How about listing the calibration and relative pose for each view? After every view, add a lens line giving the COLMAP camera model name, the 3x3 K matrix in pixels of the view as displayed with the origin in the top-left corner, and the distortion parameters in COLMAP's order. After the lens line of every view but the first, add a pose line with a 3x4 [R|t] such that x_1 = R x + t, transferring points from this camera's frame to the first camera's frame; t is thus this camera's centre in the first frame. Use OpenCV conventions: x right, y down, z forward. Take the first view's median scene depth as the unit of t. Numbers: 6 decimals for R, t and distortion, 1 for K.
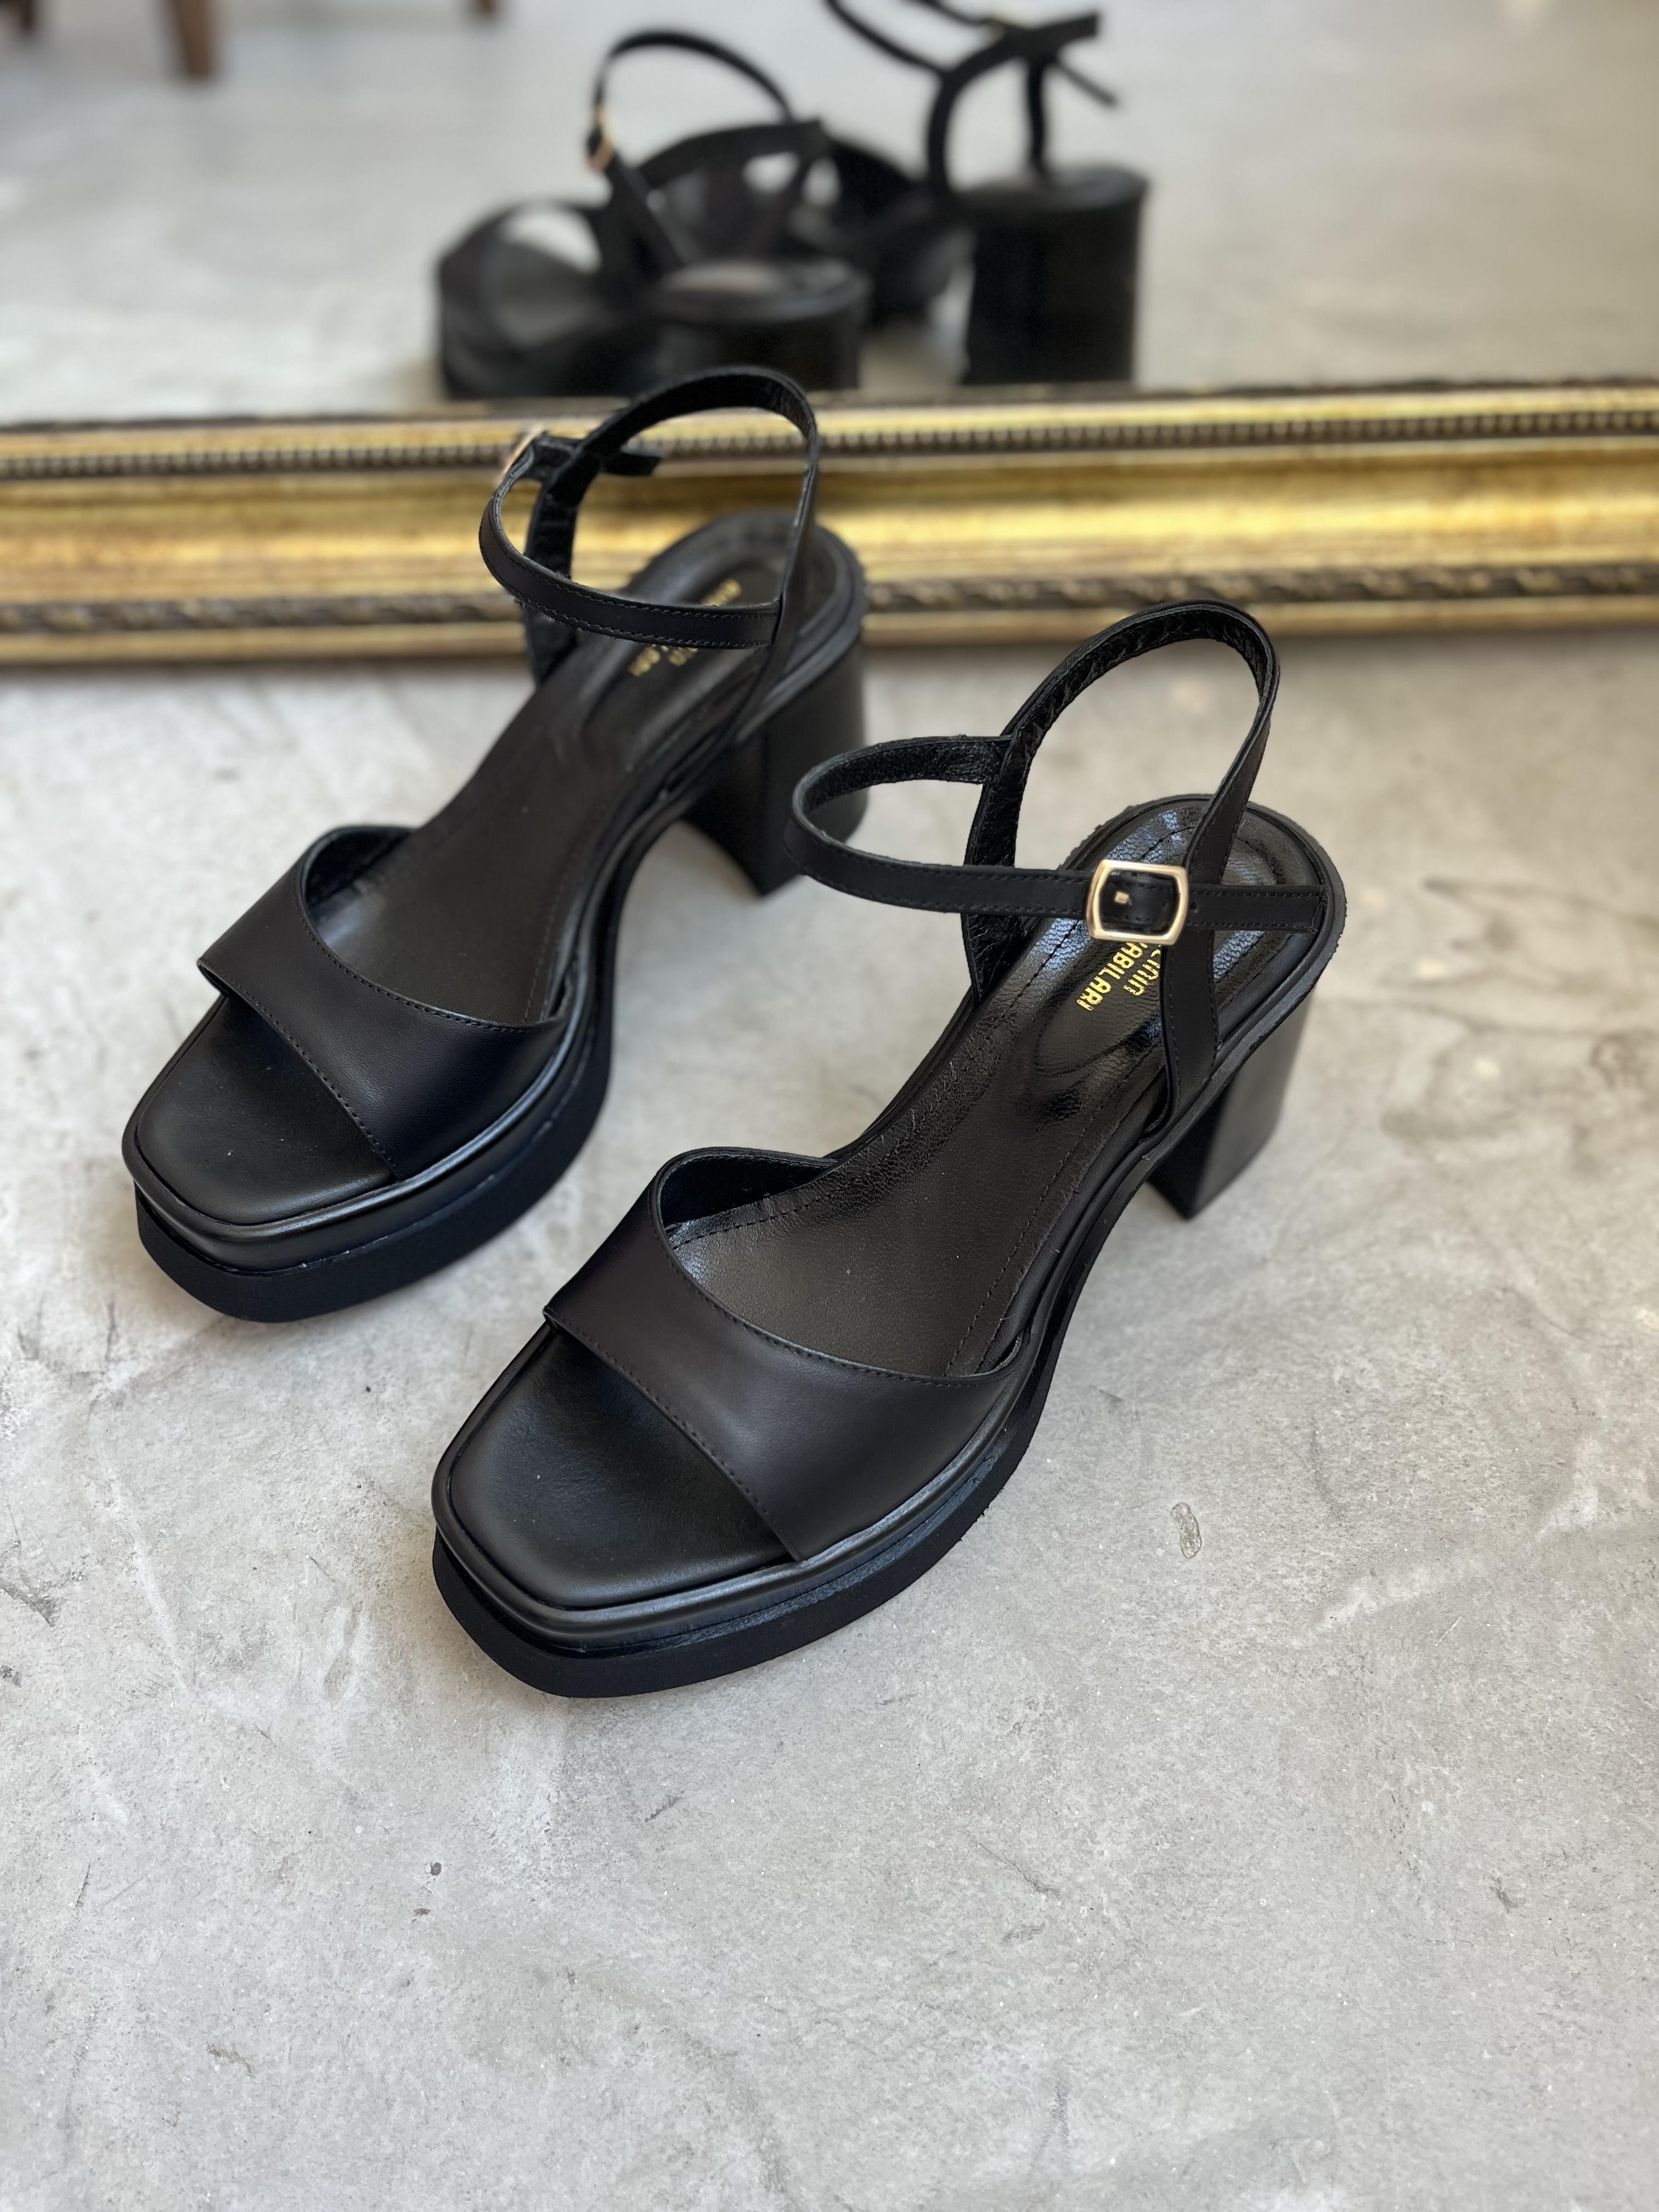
lens RADIAL K [[1694.5, 0, 828.6], [0, 1694.5, 1114.9], [0, 0, 1]] dist [0.026326, -0.038585]
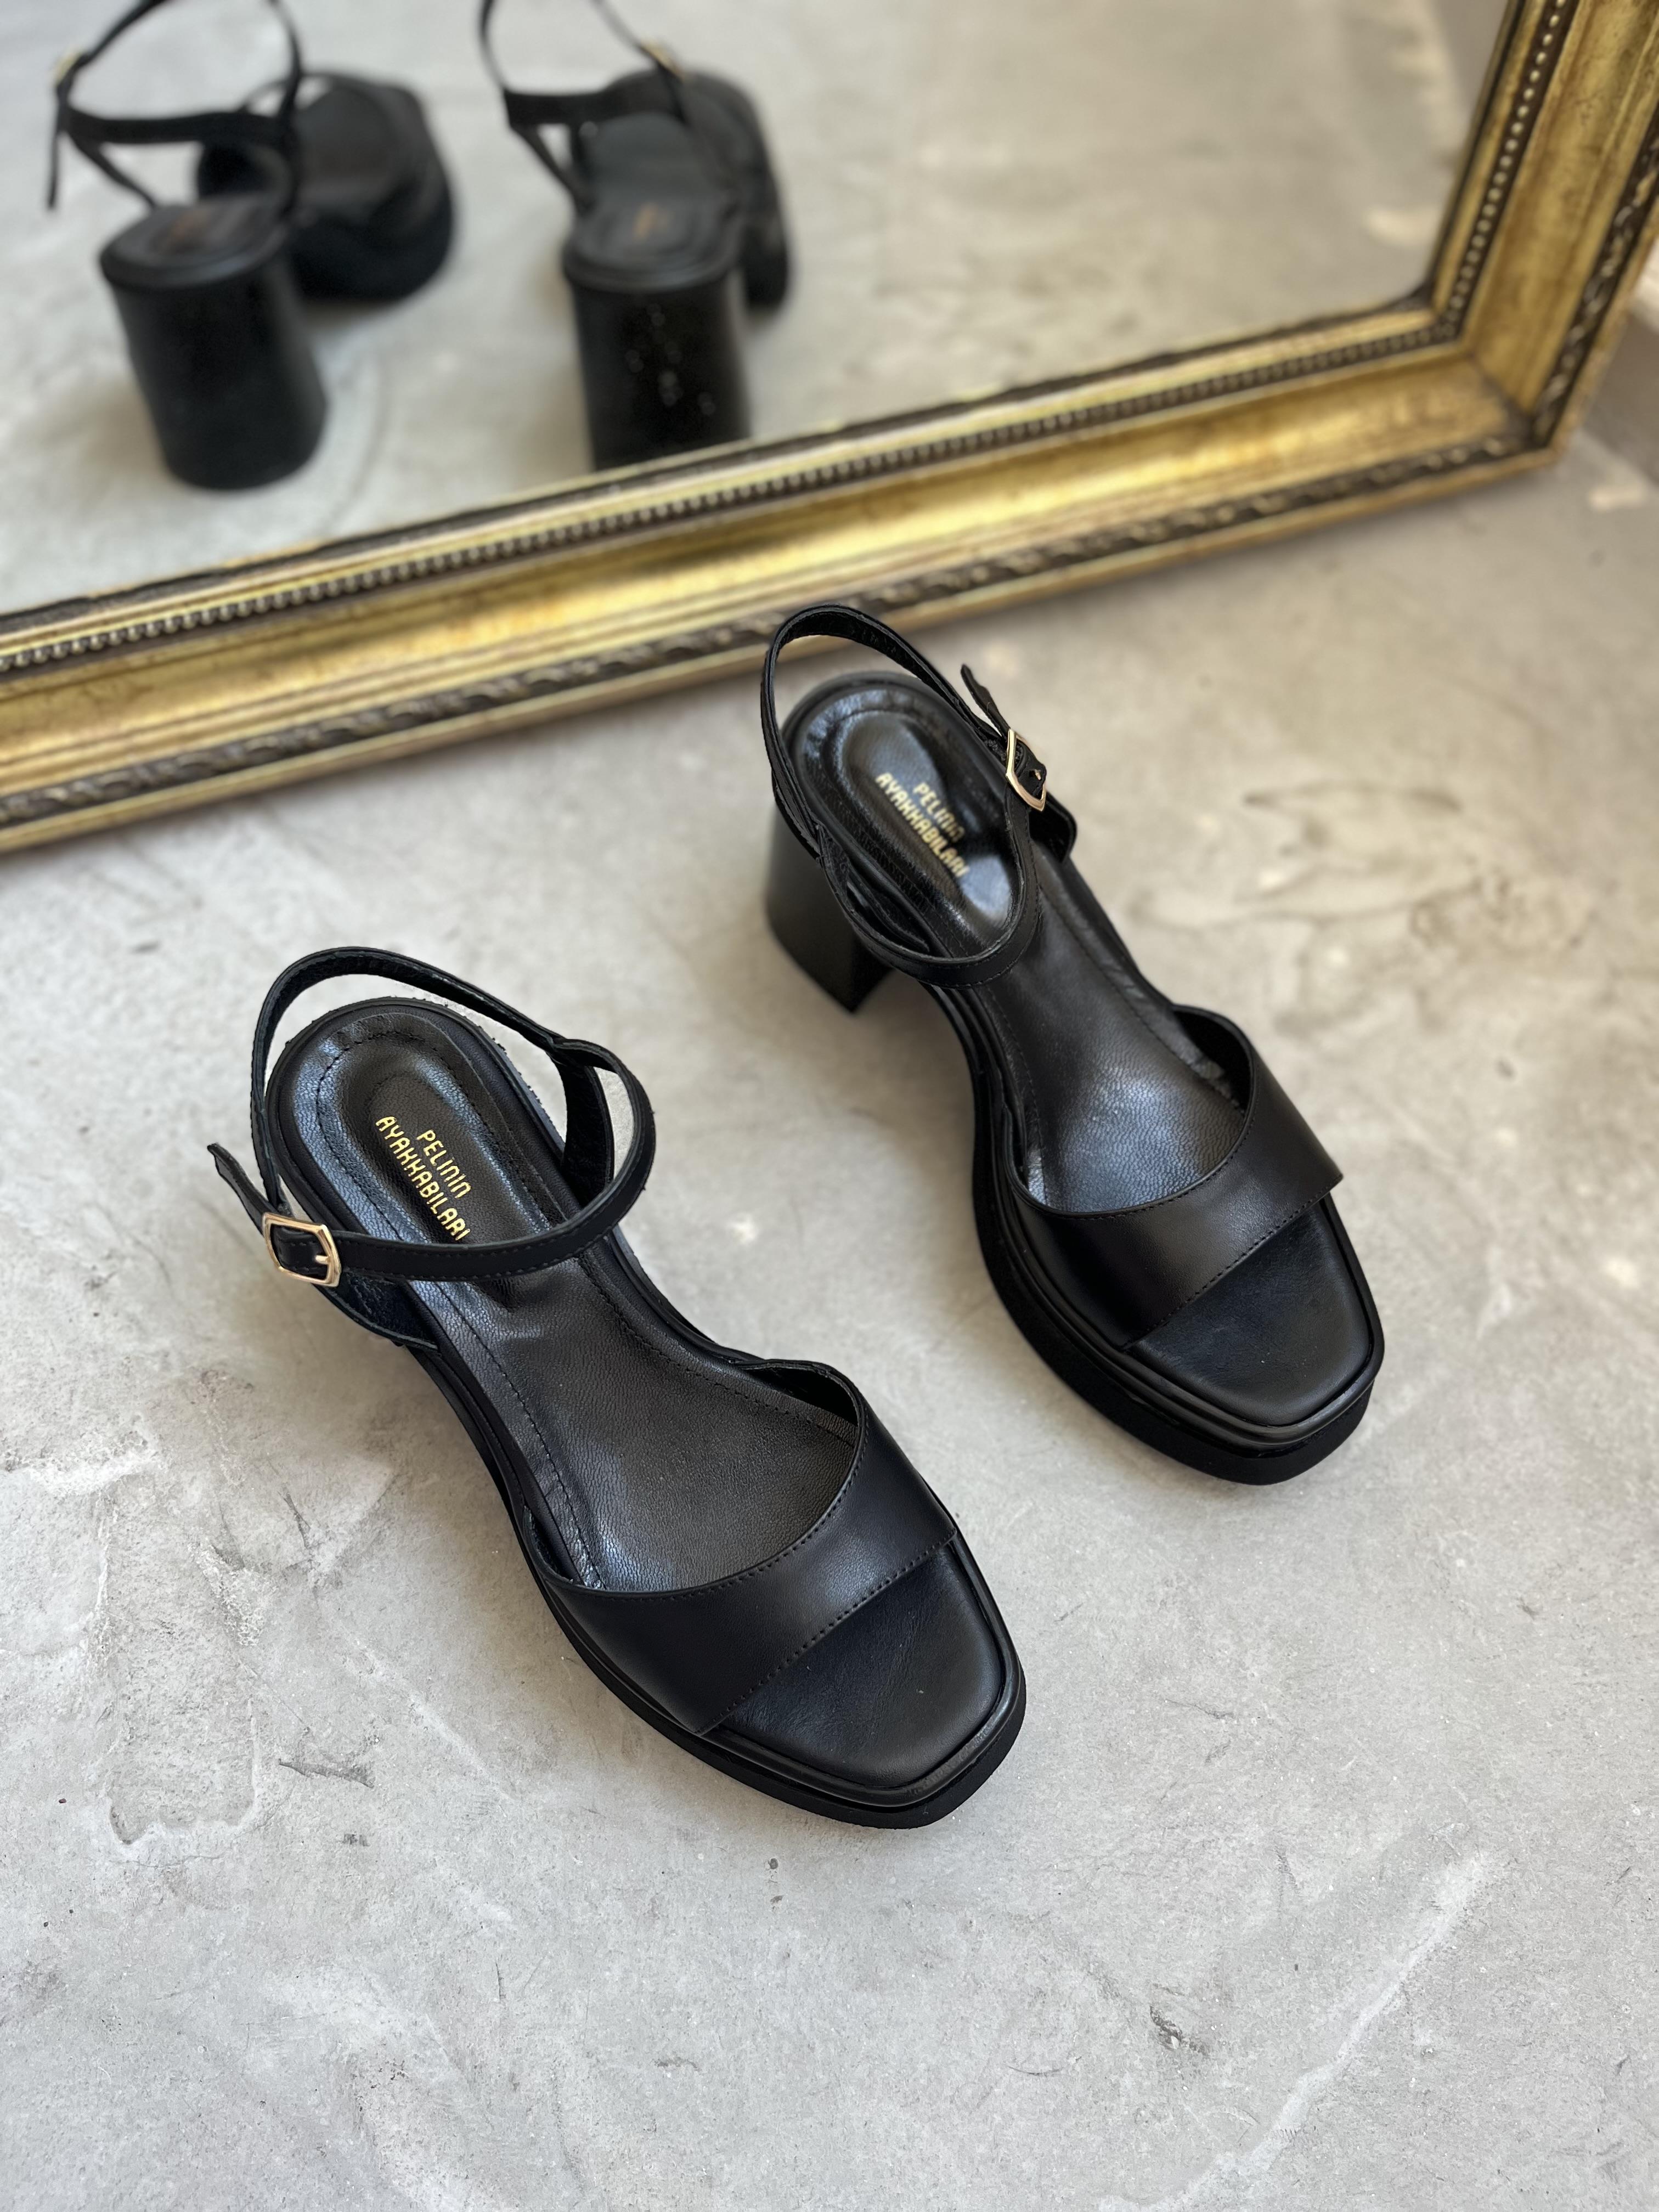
lens RADIAL K [[1694.5, 0, 824.5], [0, 1694.5, 1103.5], [0, 0, 1]] dist [0.026326, -0.038585]
pose [[0.944096, -0.268003, 0.191983, -0.260751], [0.232103, 0.953907, 0.190238, -0.287208], [-0.234118, -0.135043, 0.962784, -0.117901]]
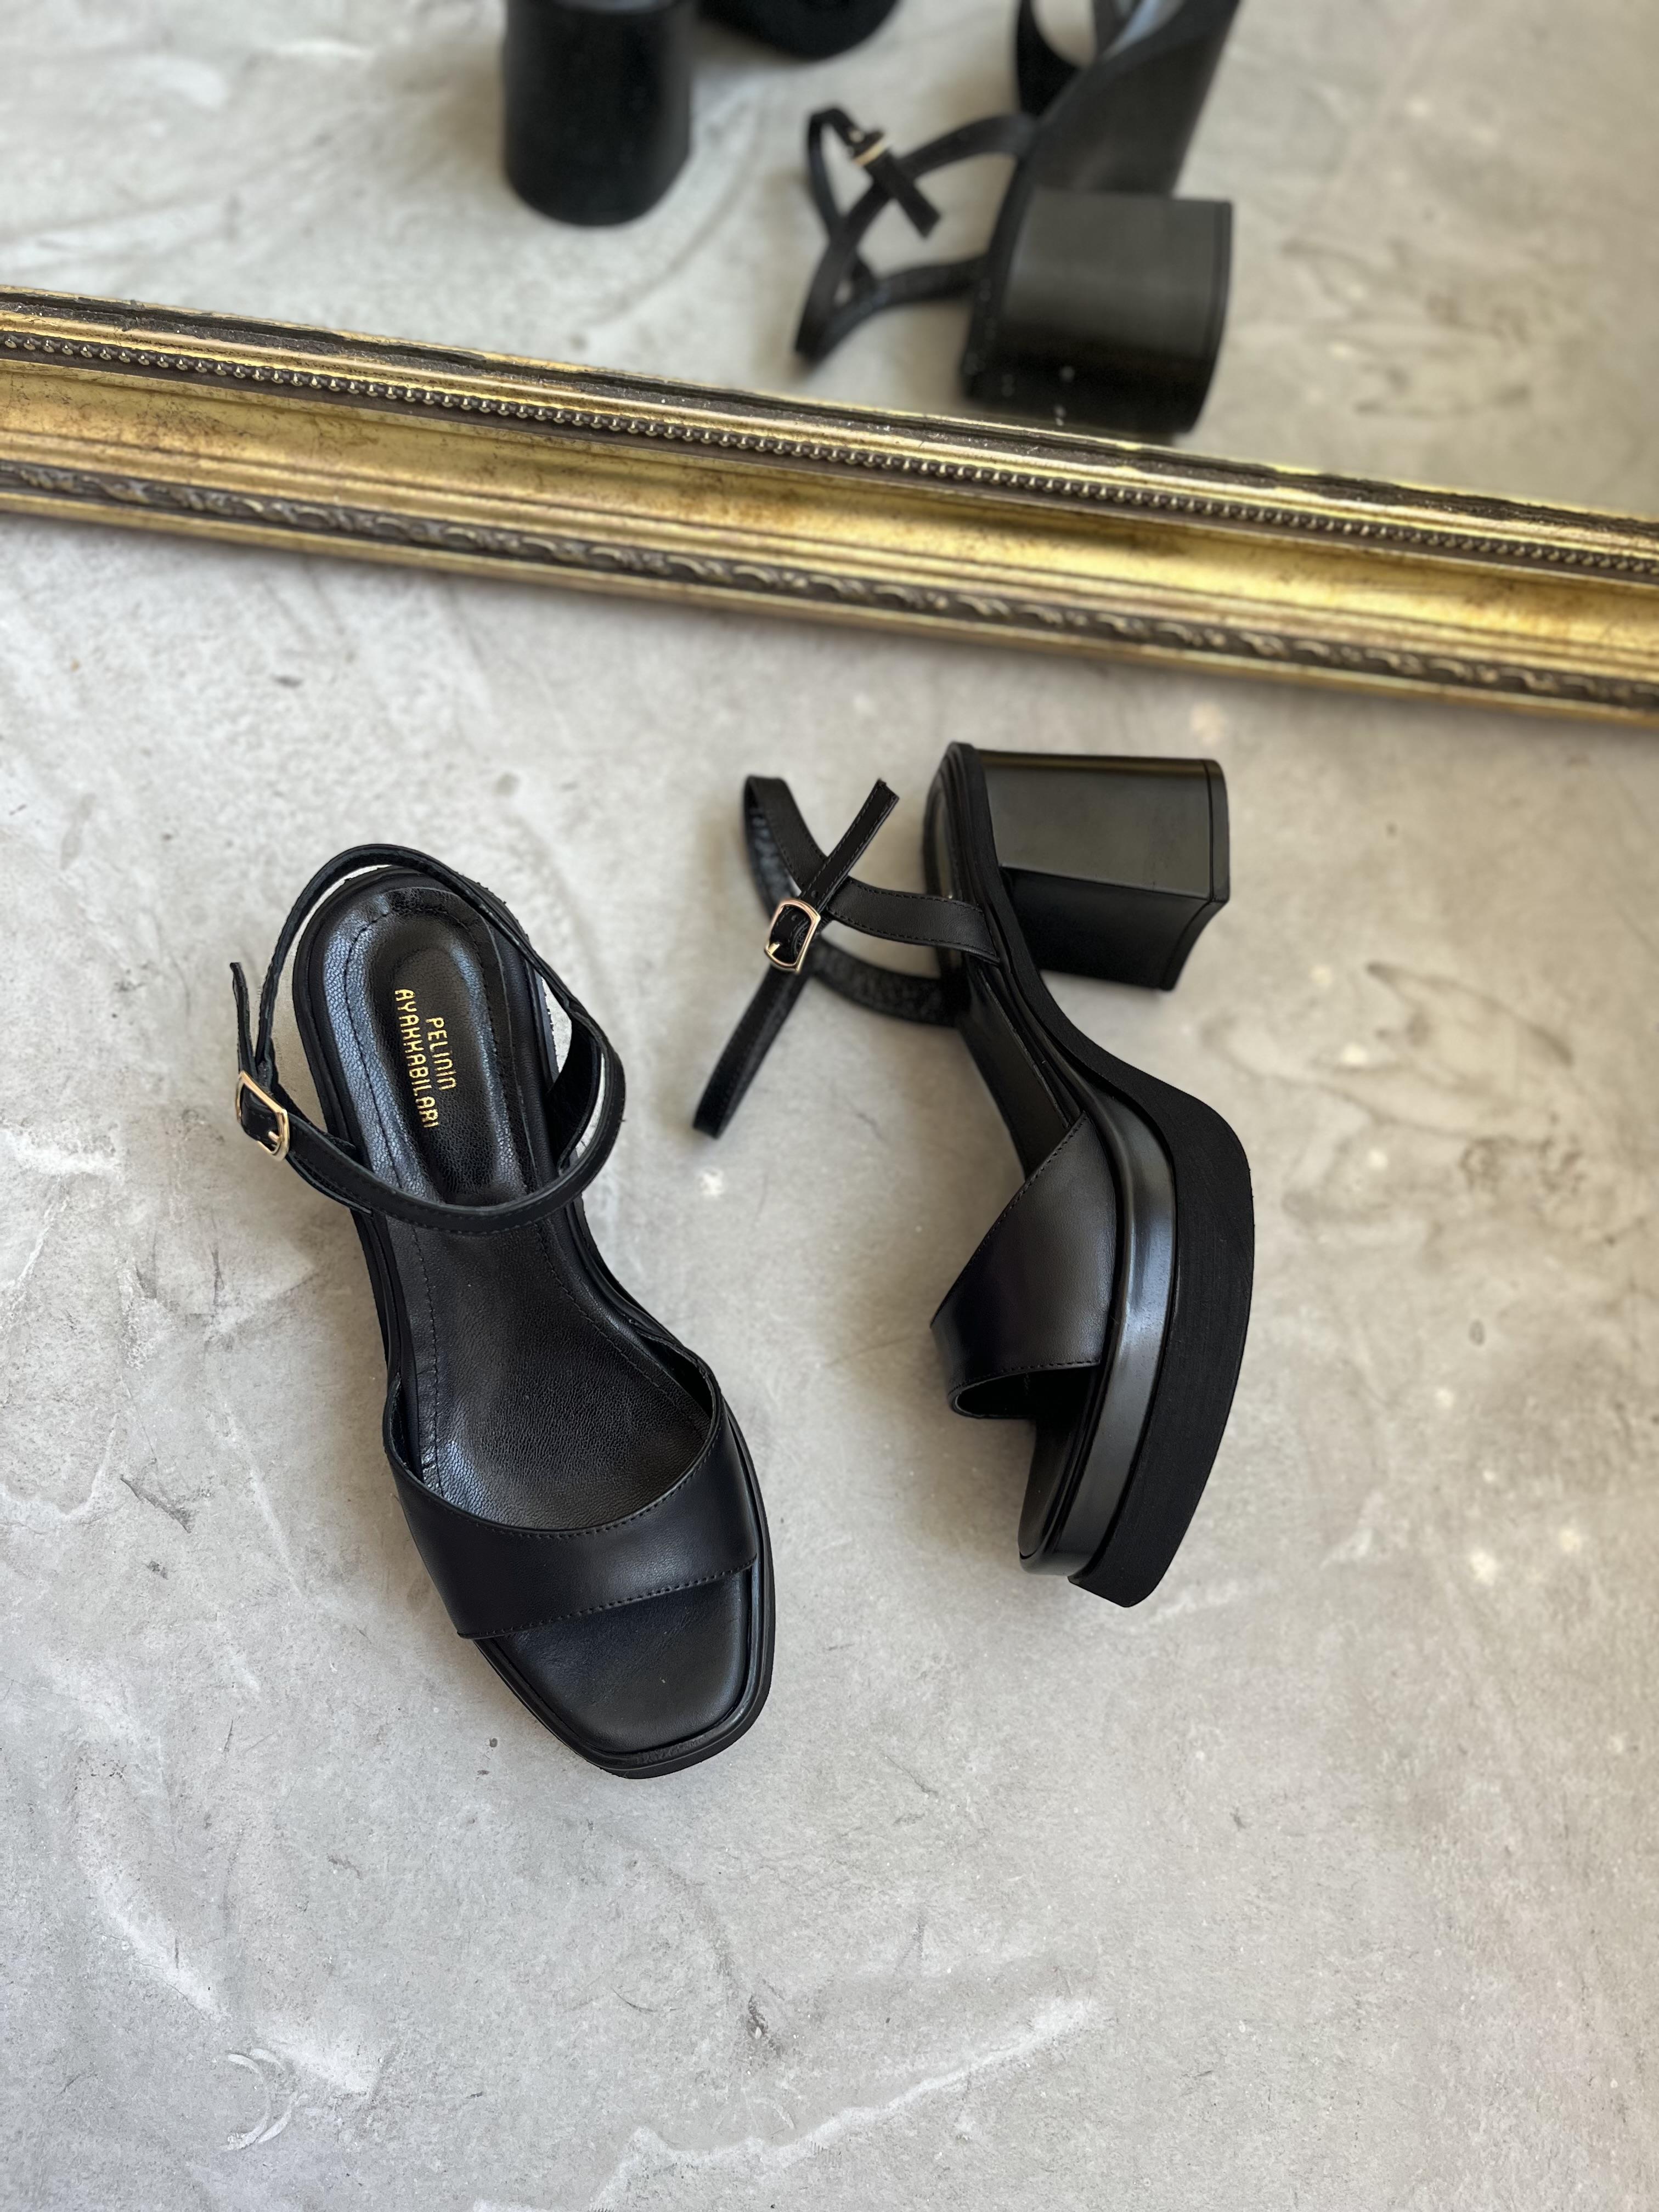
lens RADIAL K [[1694.5, 0, 833.3], [0, 1694.5, 1110.0], [0, 0, 1]] dist [0.026326, -0.038585]
pose [[0.987760, 0.110618, 0.109969, -0.153094], [-0.142666, 0.925725, 0.350257, -0.501237], [-0.063056, -0.361659, 0.930176, -0.098011]]
